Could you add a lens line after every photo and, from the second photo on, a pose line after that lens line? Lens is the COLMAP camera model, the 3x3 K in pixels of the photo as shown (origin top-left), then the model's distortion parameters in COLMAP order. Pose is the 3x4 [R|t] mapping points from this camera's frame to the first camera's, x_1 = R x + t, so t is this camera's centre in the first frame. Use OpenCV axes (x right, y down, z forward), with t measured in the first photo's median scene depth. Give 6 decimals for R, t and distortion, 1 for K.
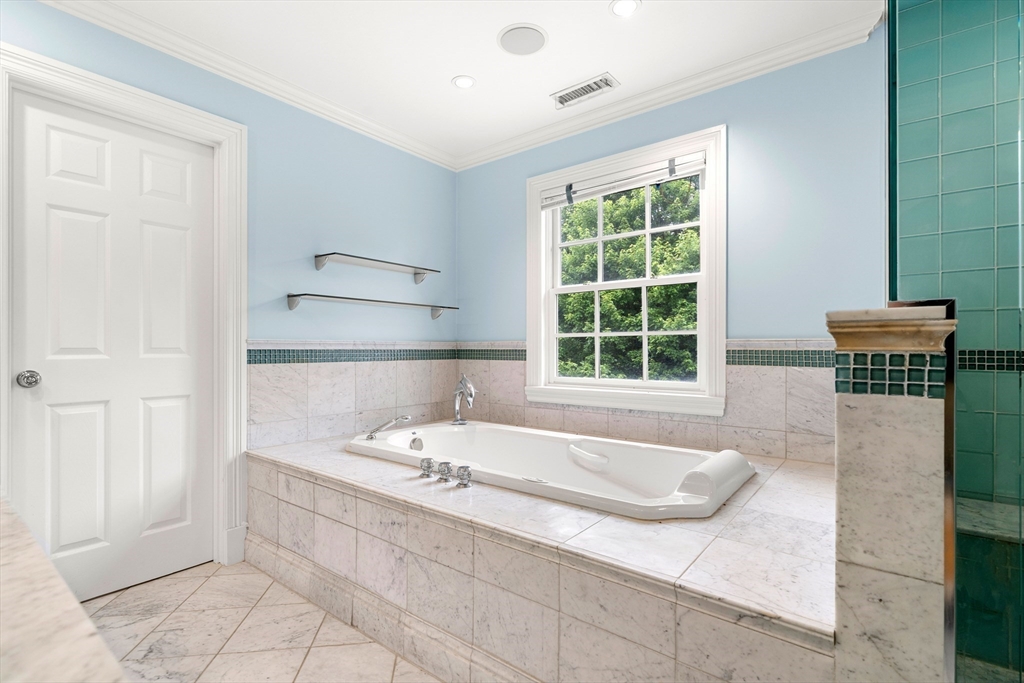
lens RADIAL K [[477.1, 0, 509.5], [0, 477.1, 345.1], [0, 0, 1]] dist [0.000211, -0.000024]
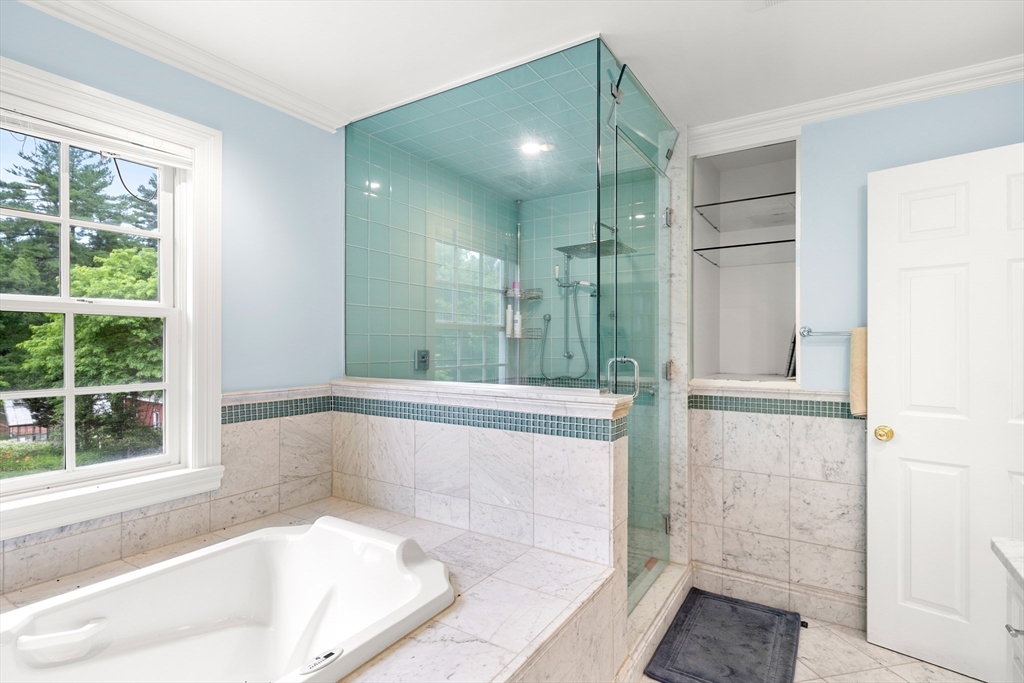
lens RADIAL K [[498.1, 0, 509.8], [0, 498.1, 344.6], [0, 0, 1]] dist [-0.003255, -0.000630]
pose [[-0.091954, -0.000118, 0.995763, -0.452950], [-0.004760, 0.999989, -0.000321, -0.100390], [-0.995752, -0.004769, -0.091954, 0.590249]]
